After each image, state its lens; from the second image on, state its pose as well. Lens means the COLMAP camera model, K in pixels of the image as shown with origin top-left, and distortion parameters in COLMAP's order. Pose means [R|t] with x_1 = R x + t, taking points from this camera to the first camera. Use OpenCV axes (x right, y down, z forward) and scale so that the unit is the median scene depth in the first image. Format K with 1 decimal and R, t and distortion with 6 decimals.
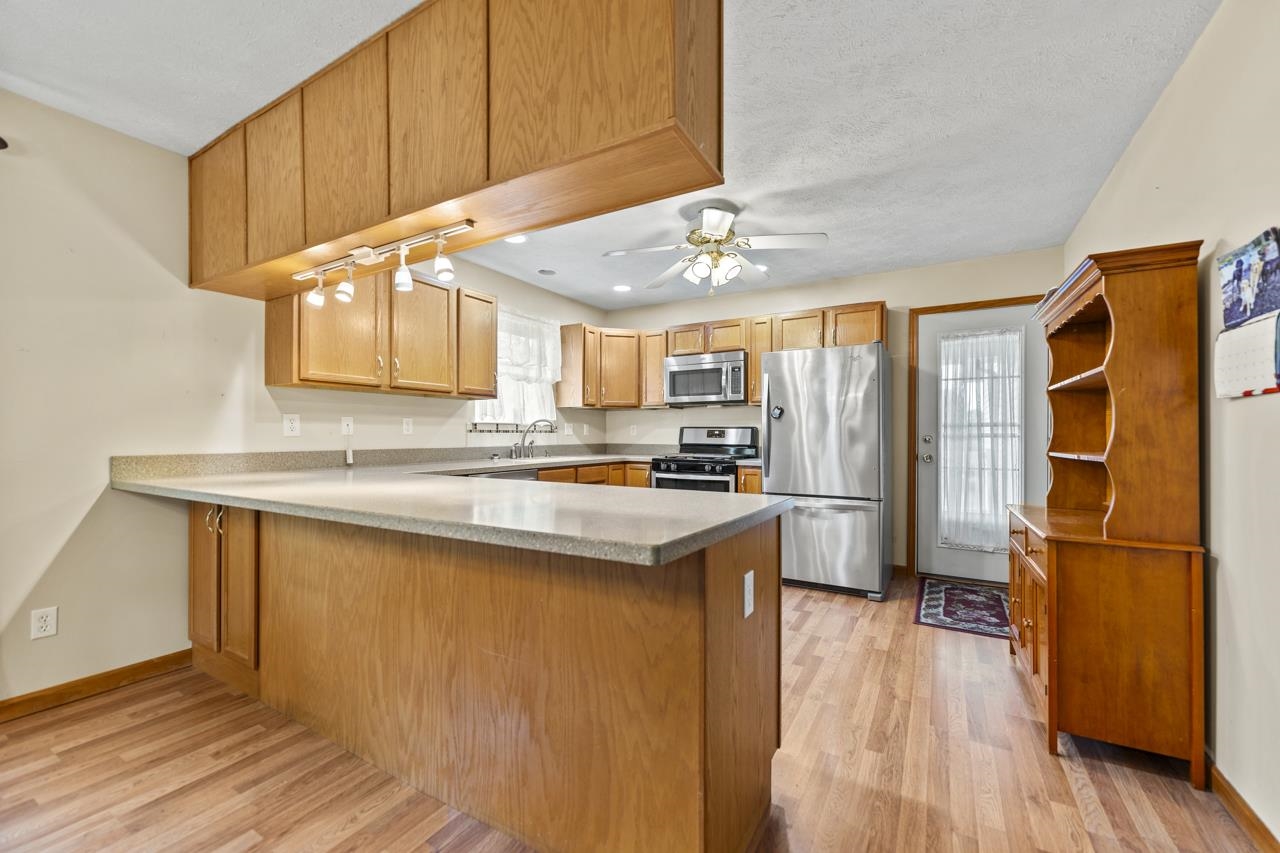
lens RADIAL K [[509.1, 0, 642.8], [0, 509.1, 435.6], [0, 0, 1]] dist [0.000424, 0.000217]
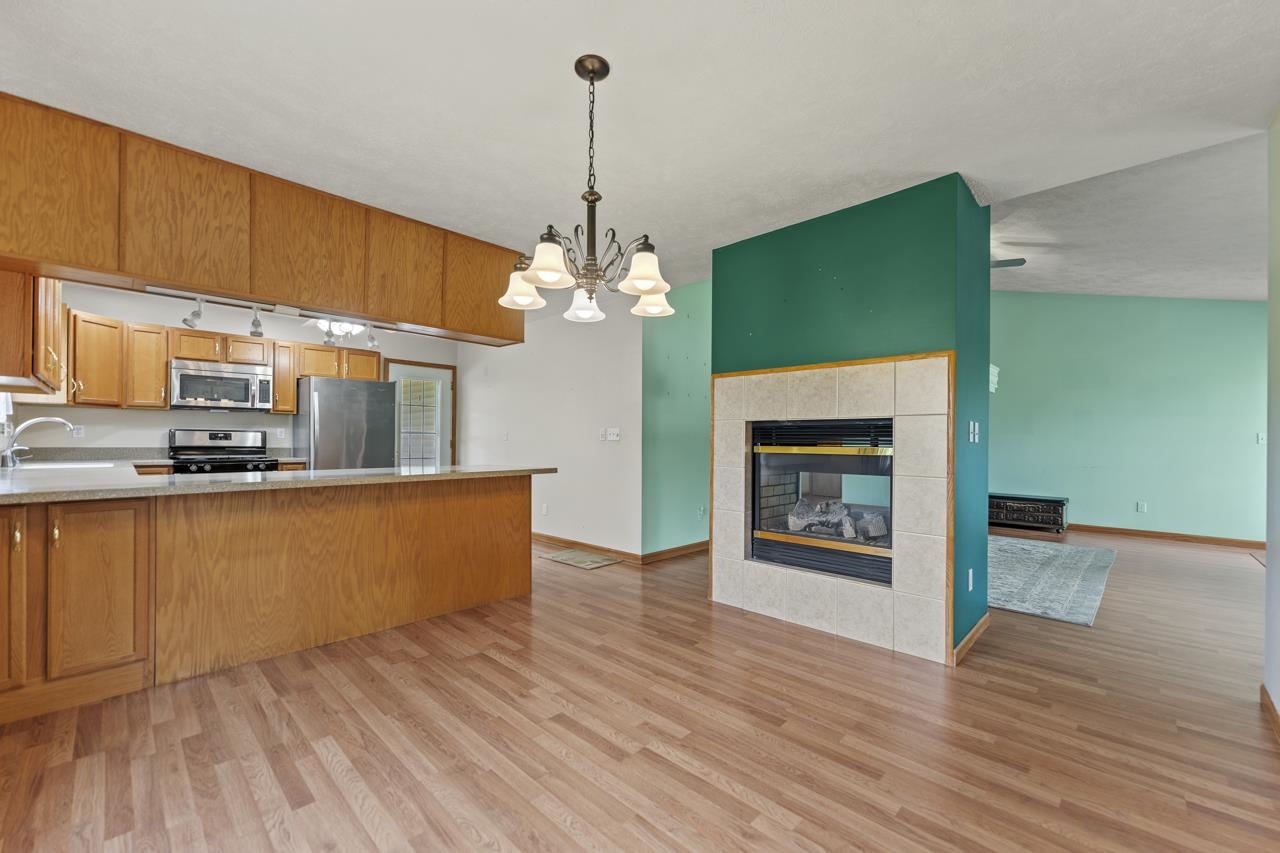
lens RADIAL K [[509.1, 0, 642.5], [0, 509.1, 436.5], [0, 0, 1]] dist [0.000424, 0.000217]
pose [[0.231916, 0.007262, 0.972709, -0.968042], [-0.005913, 0.999964, -0.006056, -0.003350], [-0.972718, -0.004347, 0.231950, -0.156883]]
